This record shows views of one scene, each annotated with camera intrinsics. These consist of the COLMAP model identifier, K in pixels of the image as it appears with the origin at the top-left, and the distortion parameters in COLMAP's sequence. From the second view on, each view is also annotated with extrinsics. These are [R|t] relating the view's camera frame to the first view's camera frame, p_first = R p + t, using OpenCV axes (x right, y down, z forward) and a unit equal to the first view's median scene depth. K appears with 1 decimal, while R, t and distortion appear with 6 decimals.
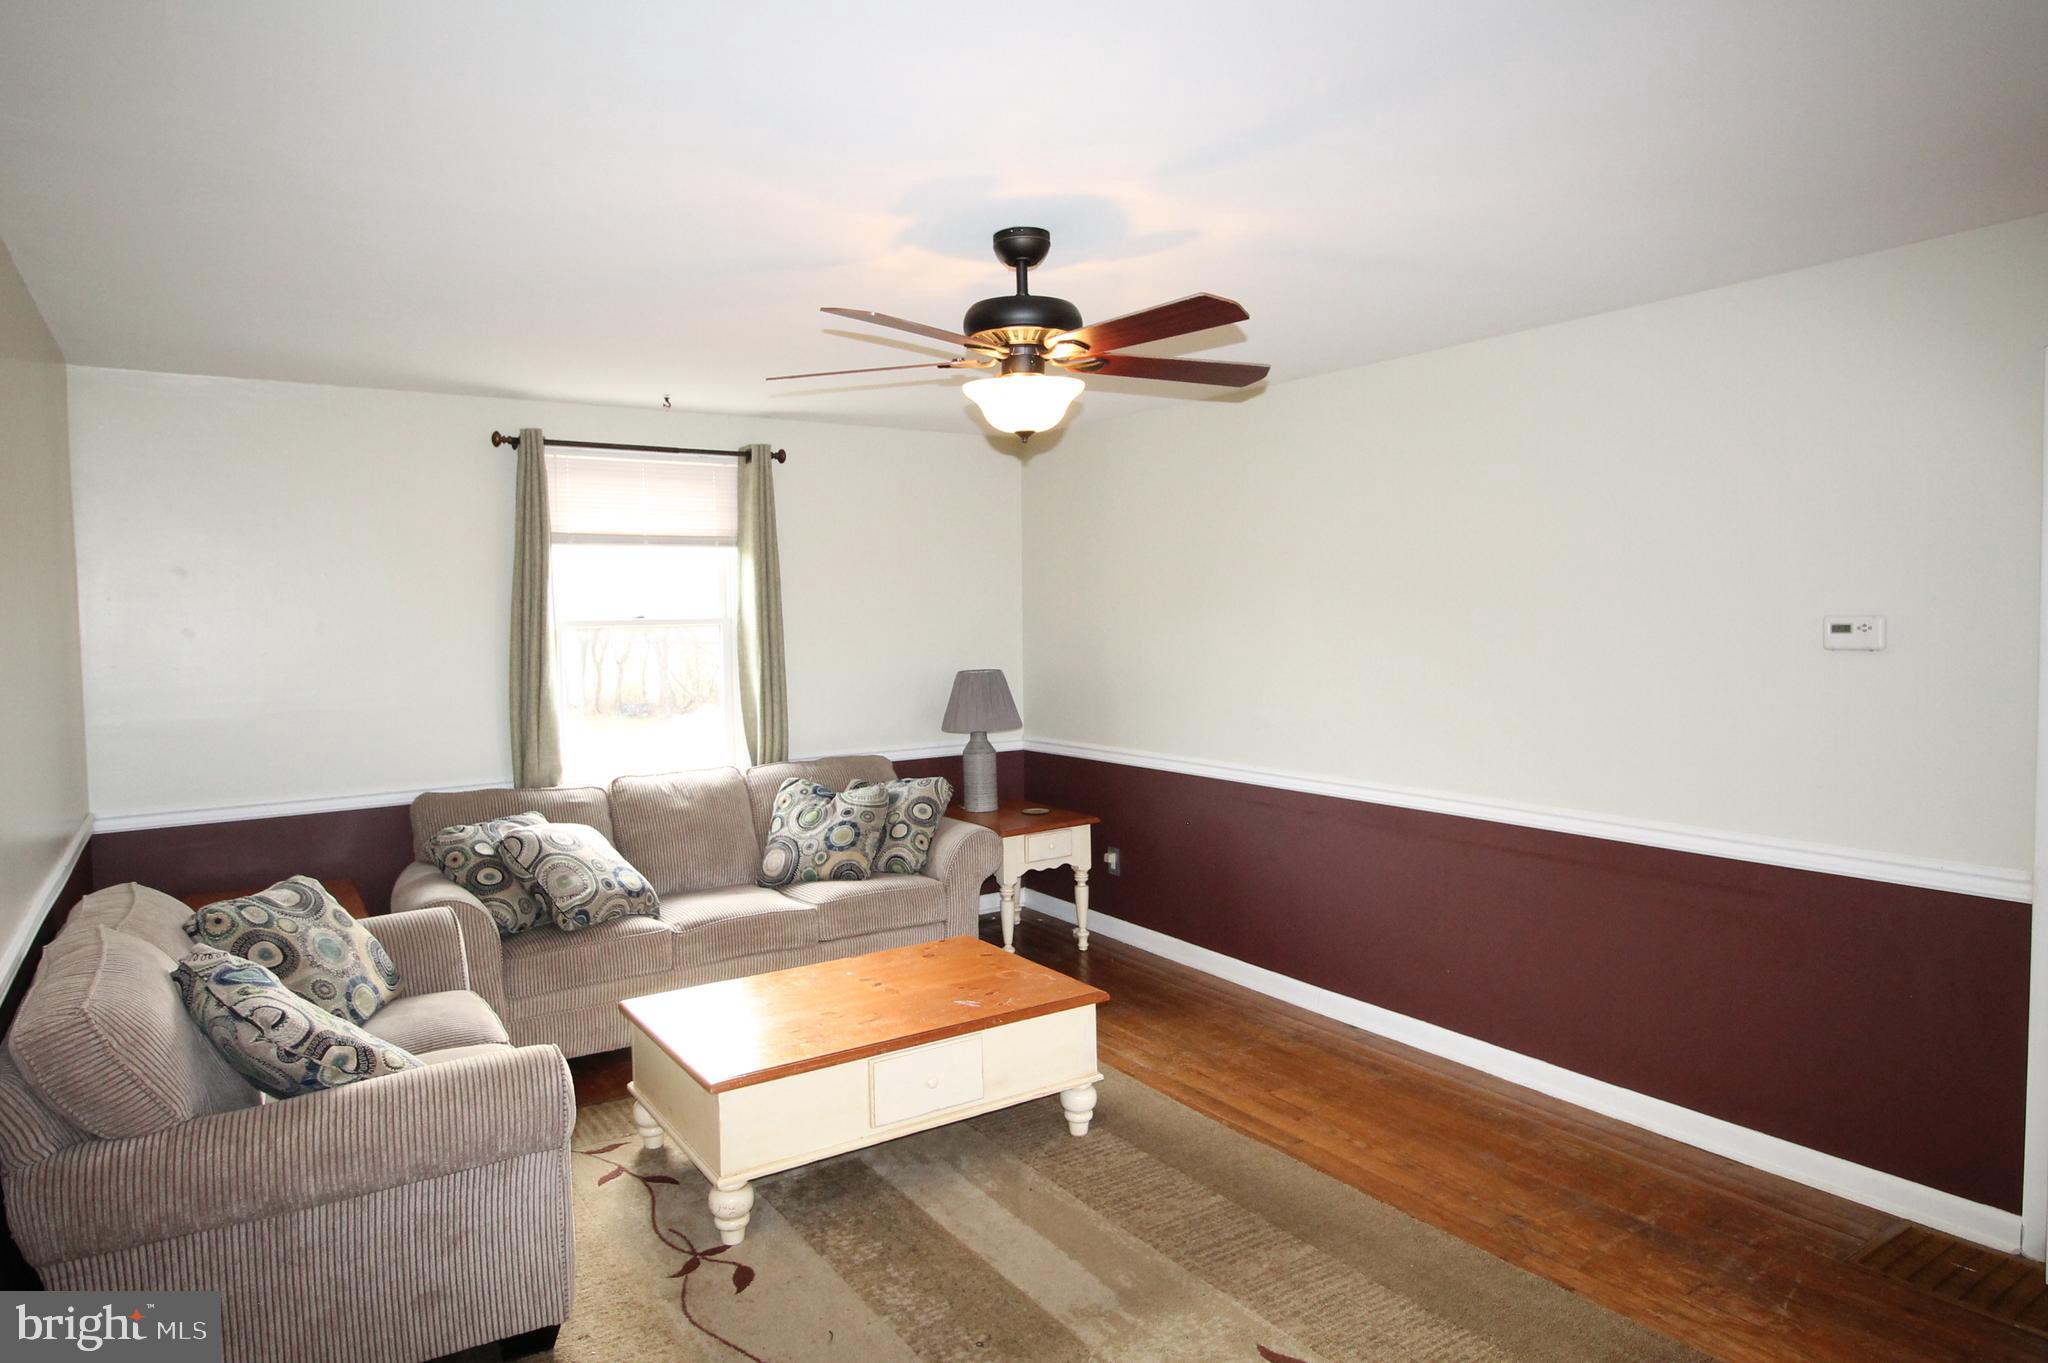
lens RADIAL K [[1203.3, 0, 1023.4], [0, 1203.3, 627.5], [0, 0, 1]] dist [0.051776, -0.102707]
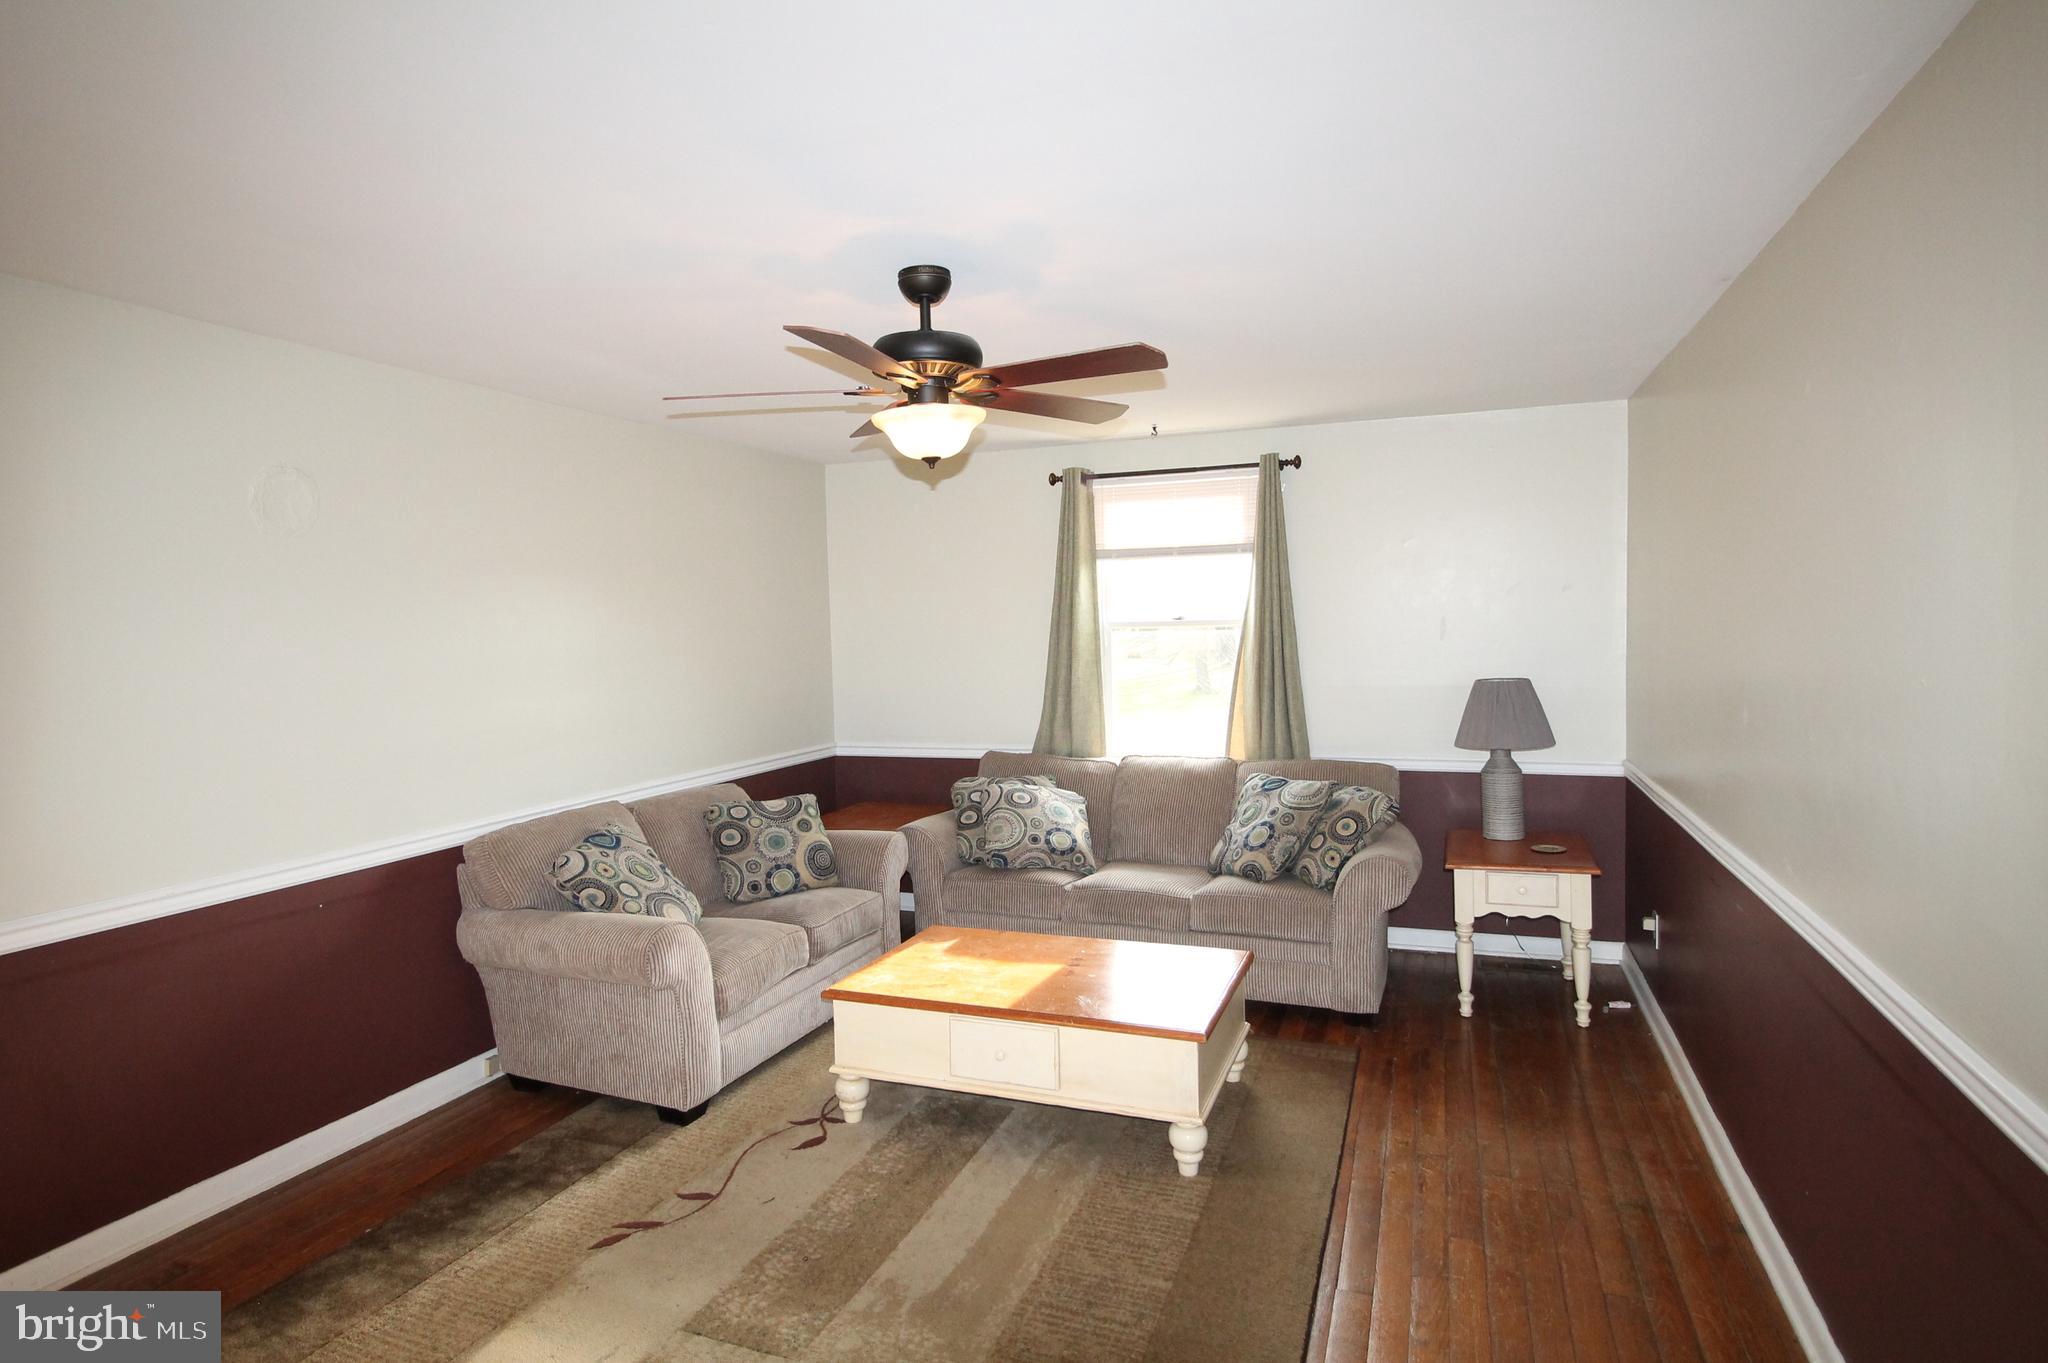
lens RADIAL K [[1118.7, 0, 1024.4], [0, 1118.7, 633.7], [0, 0, 1]] dist [-0.017740, 0.000534]
pose [[0.577899, 0.014029, -0.815988, 0.723156], [0.002238, 0.999821, 0.018774, -0.022950], [0.816105, -0.012675, 0.577764, 0.424475]]
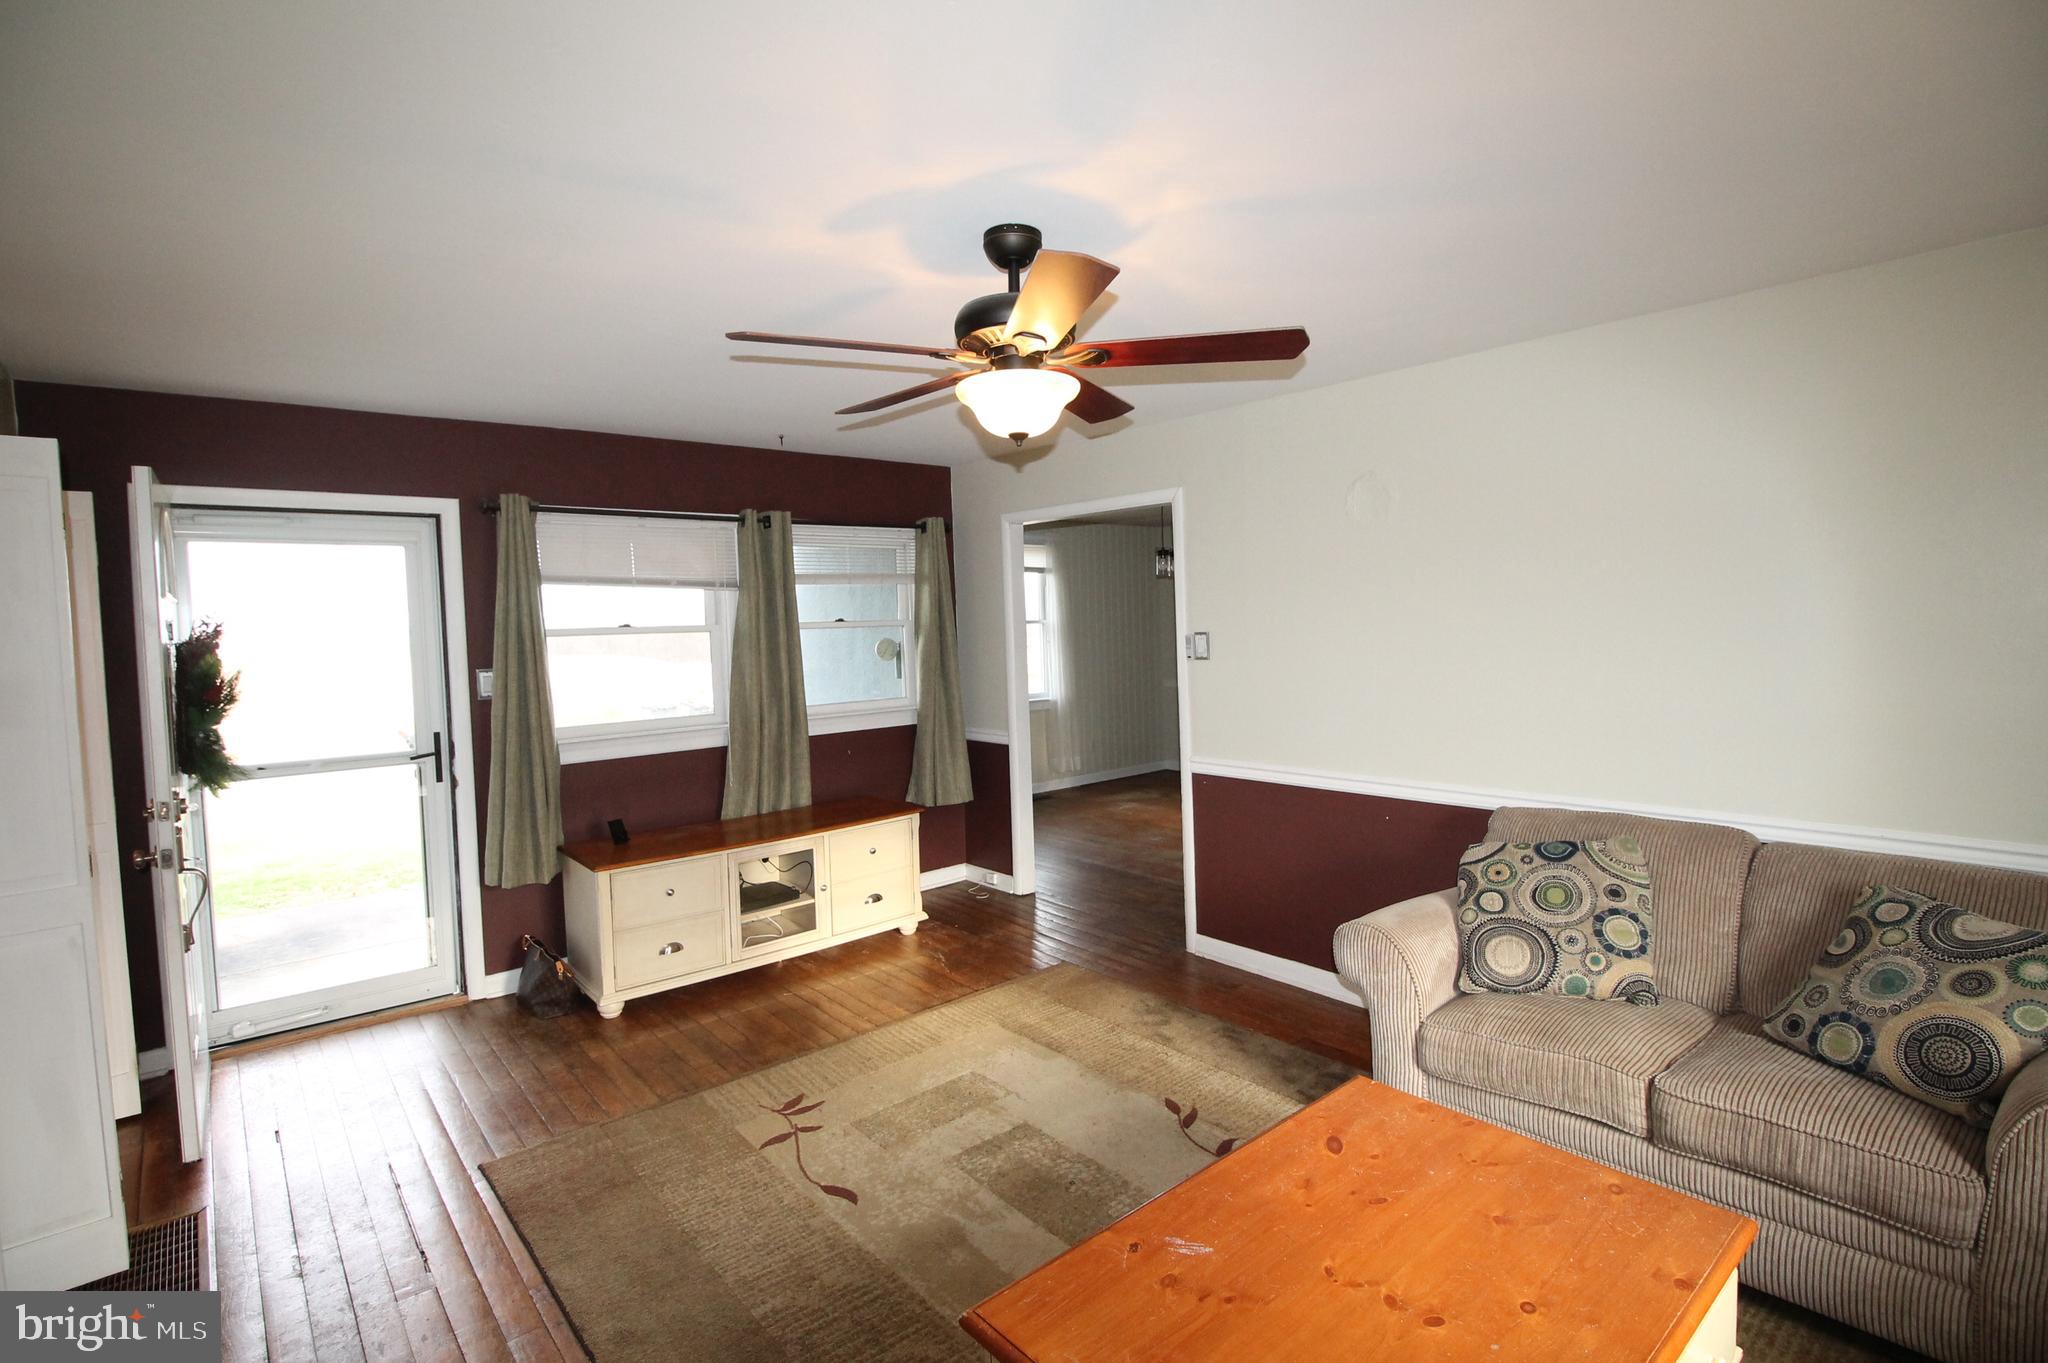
lens RADIAL K [[970.8, 0, 1017.2], [0, 970.8, 660.5], [0, 0, 1]] dist [-0.003858, -0.001412]
pose [[-0.992851, 0.048664, -0.108988, 0.082664], [0.043768, 0.997942, 0.046869, -0.013850], [0.111044, 0.041763, -0.992938, 1.519503]]
